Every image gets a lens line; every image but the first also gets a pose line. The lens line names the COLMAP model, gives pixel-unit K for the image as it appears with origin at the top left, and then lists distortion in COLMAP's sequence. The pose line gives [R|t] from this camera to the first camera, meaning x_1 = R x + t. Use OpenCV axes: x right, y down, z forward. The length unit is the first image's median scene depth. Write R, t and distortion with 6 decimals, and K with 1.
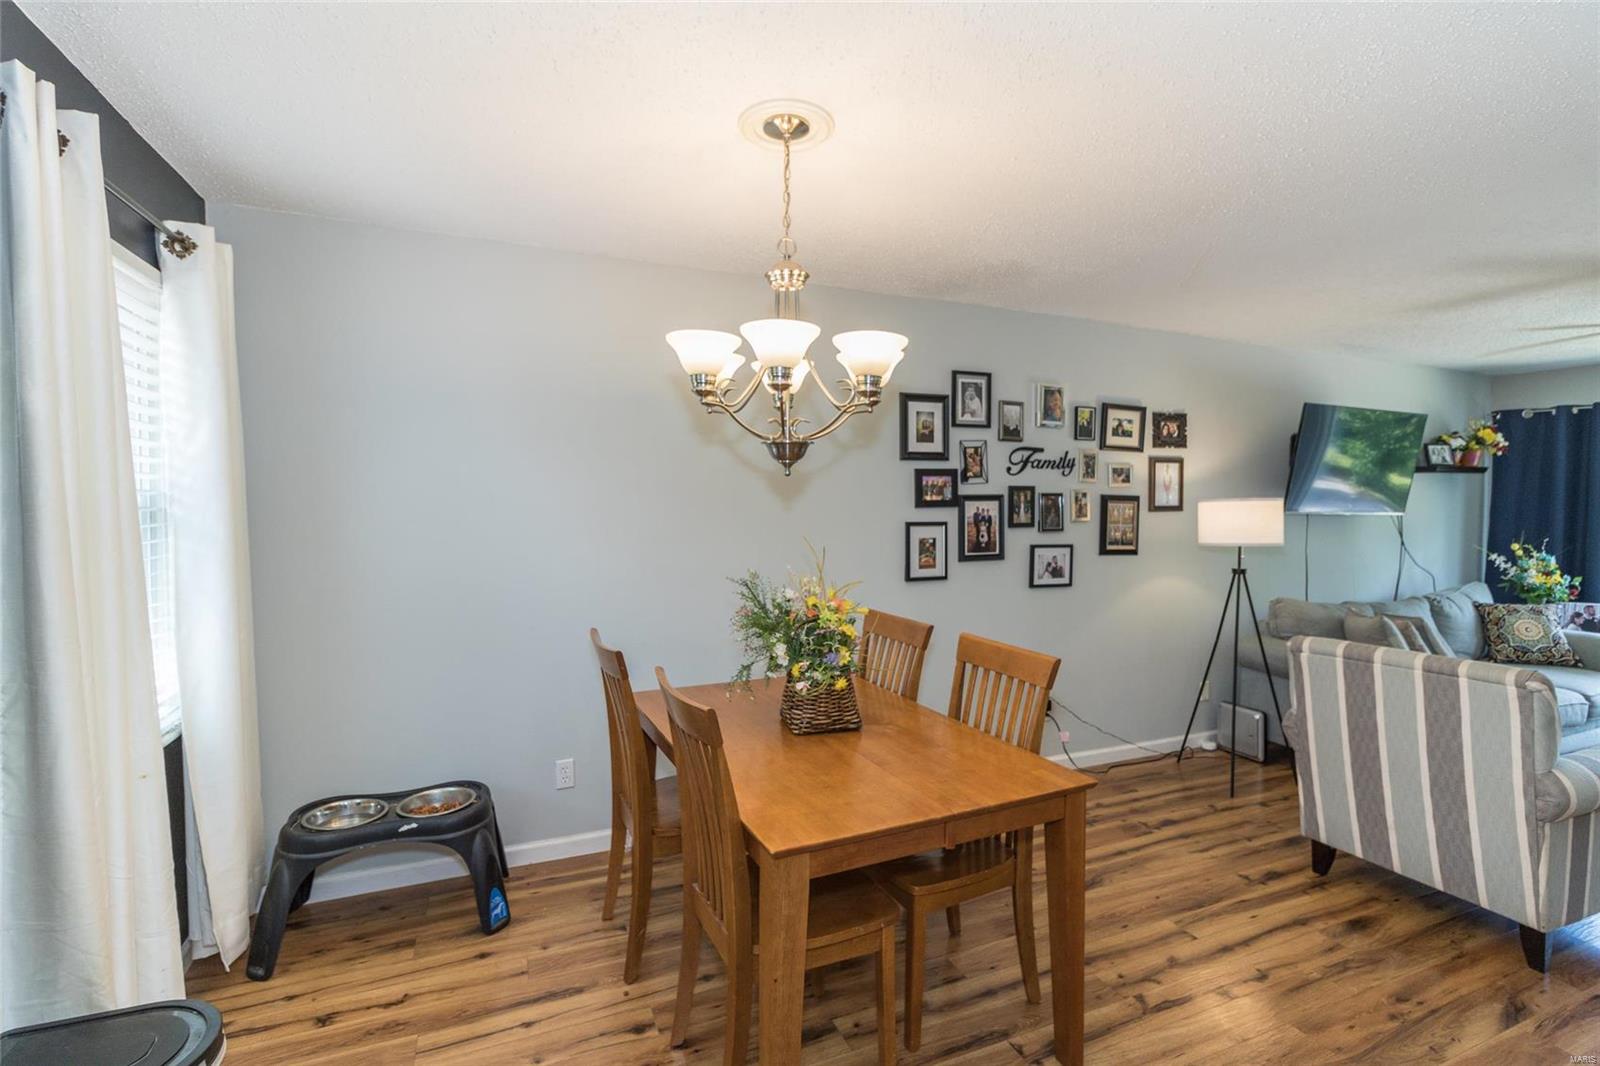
lens RADIAL K [[736.7, 0, 809.0], [0, 736.7, 527.2], [0, 0, 1]] dist [0.002362, 0.000842]
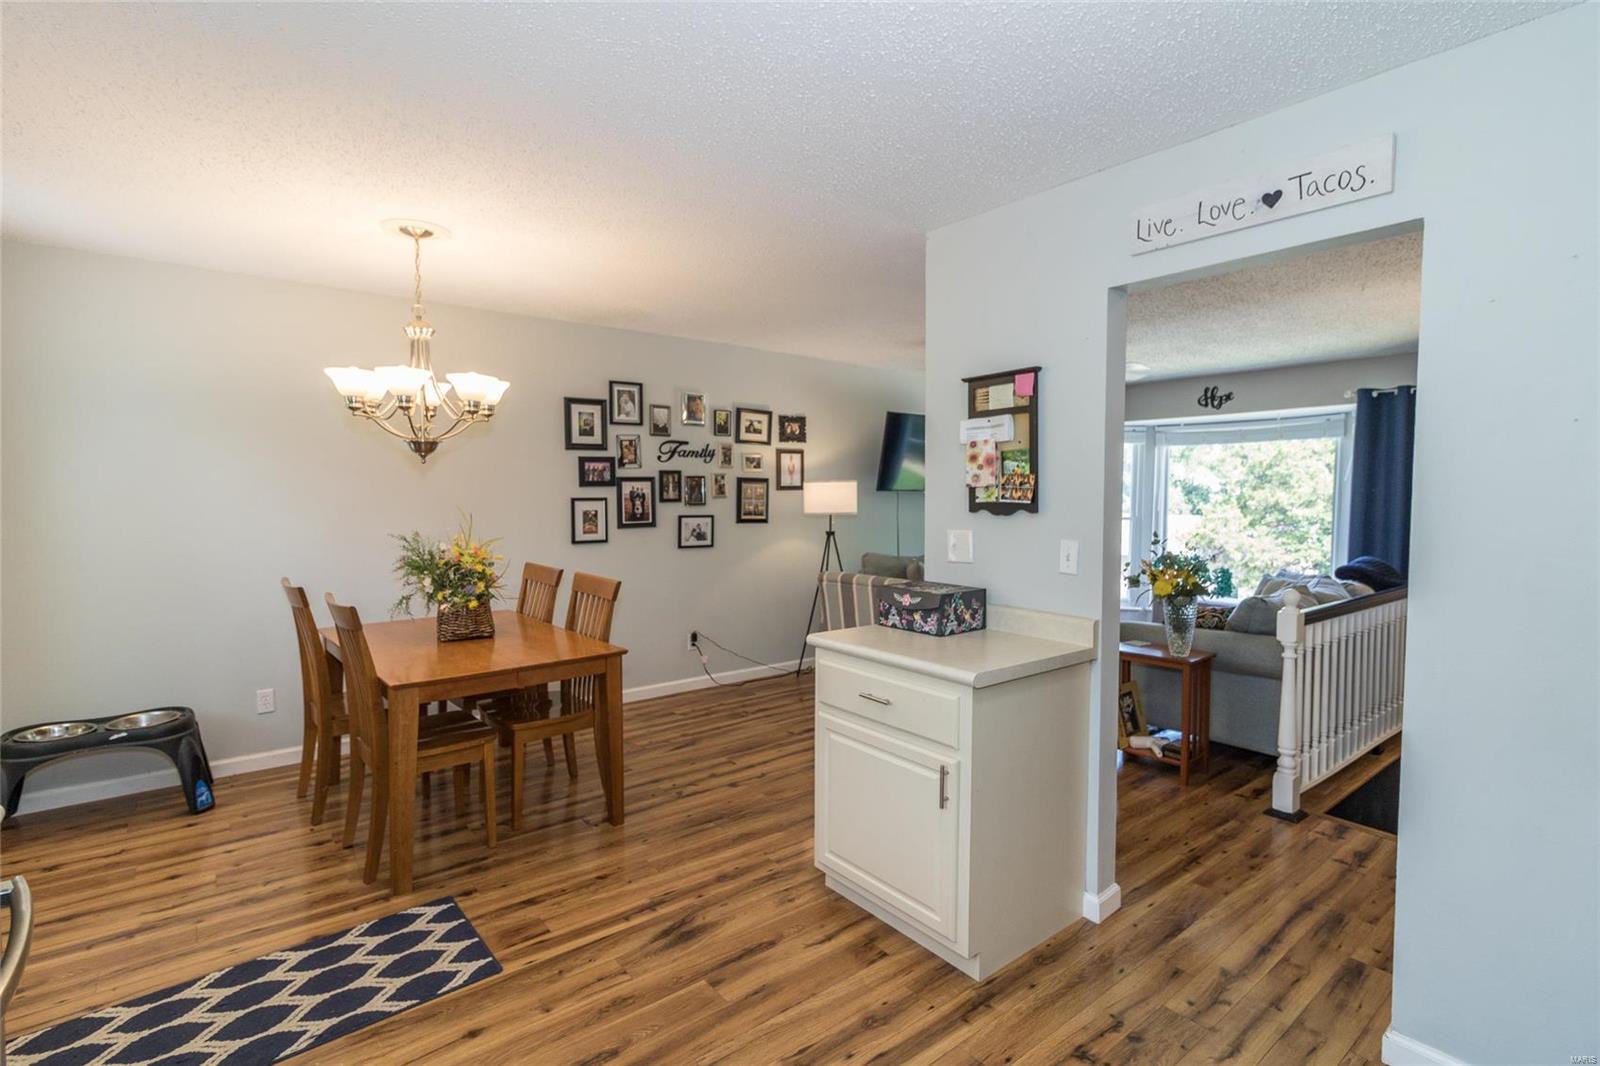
lens RADIAL K [[757.3, 0, 805.0], [0, 757.3, 525.9], [0, 0, 1]] dist [0.002594, 0.000557]
pose [[0.962265, -0.012574, 0.271822, 0.149588], [0.006996, 0.999745, 0.021478, 0.015044], [-0.272023, -0.018766, 0.962108, -0.352009]]
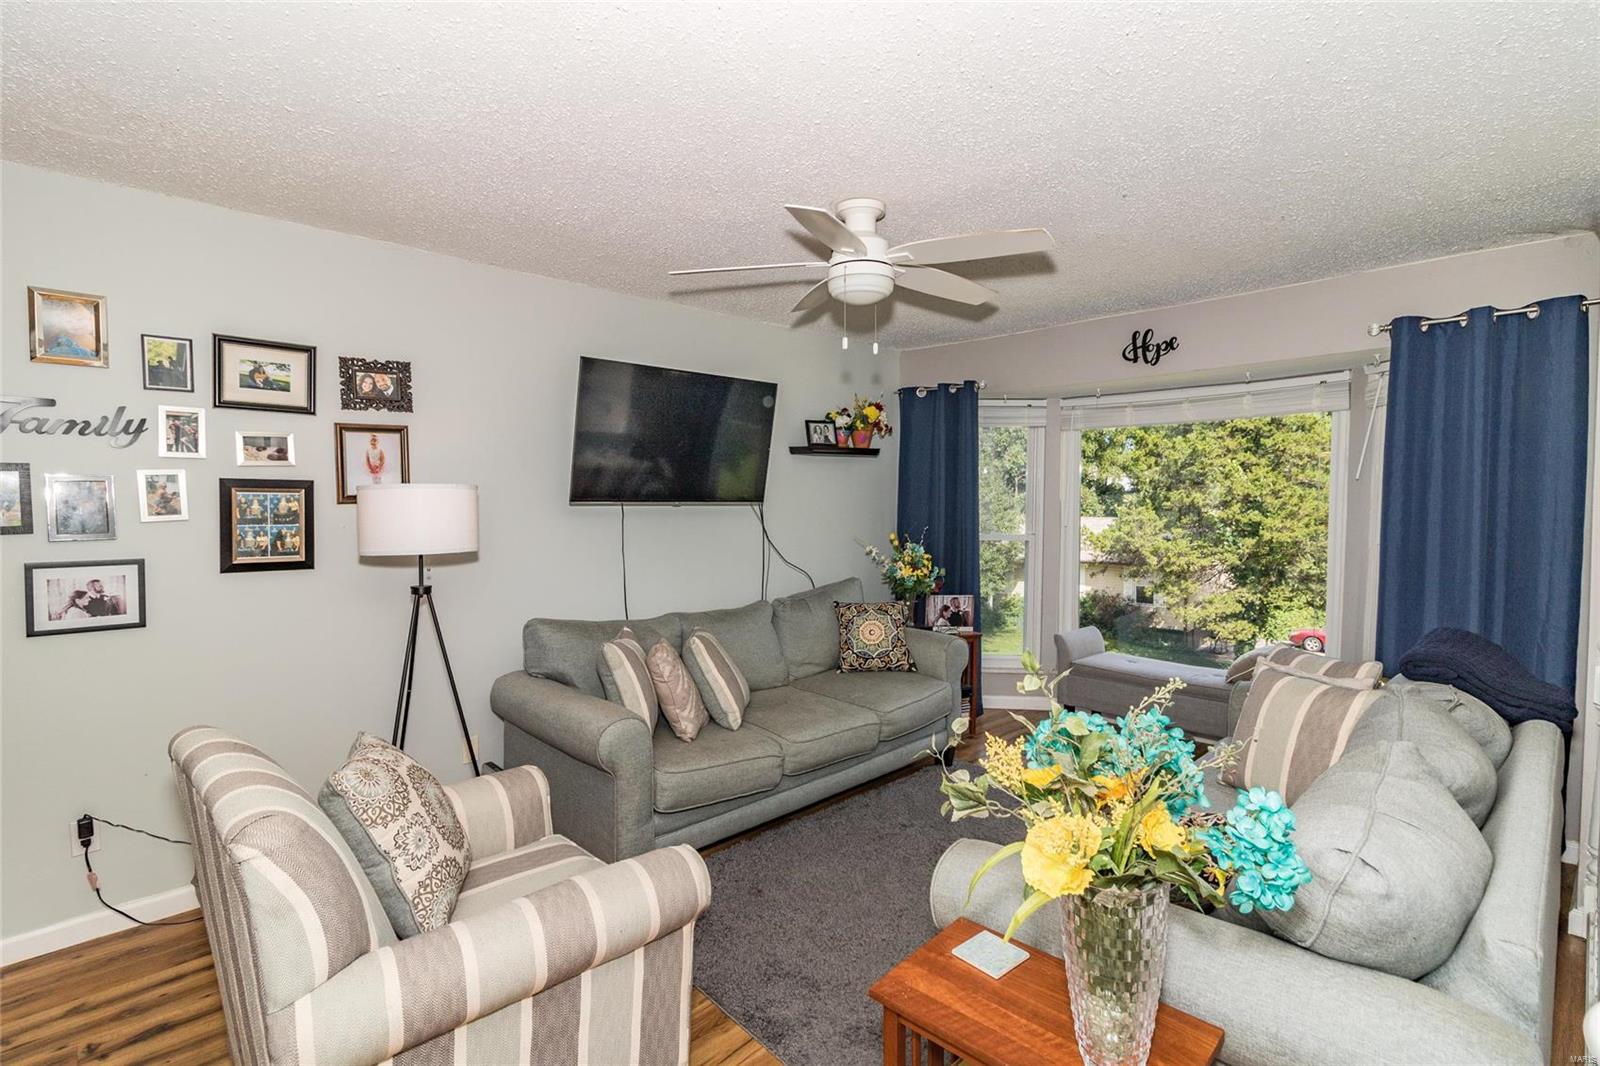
lens RADIAL K [[764.9, 0, 801.2], [0, 764.9, 522.9], [0, 0, 1]] dist [0.001702, 0.001330]
pose [[0.932425, -0.019828, 0.360819, 0.651064], [0.015088, 0.999759, 0.015949, -0.009060], [-0.361048, -0.009427, 0.932500, 0.207006]]
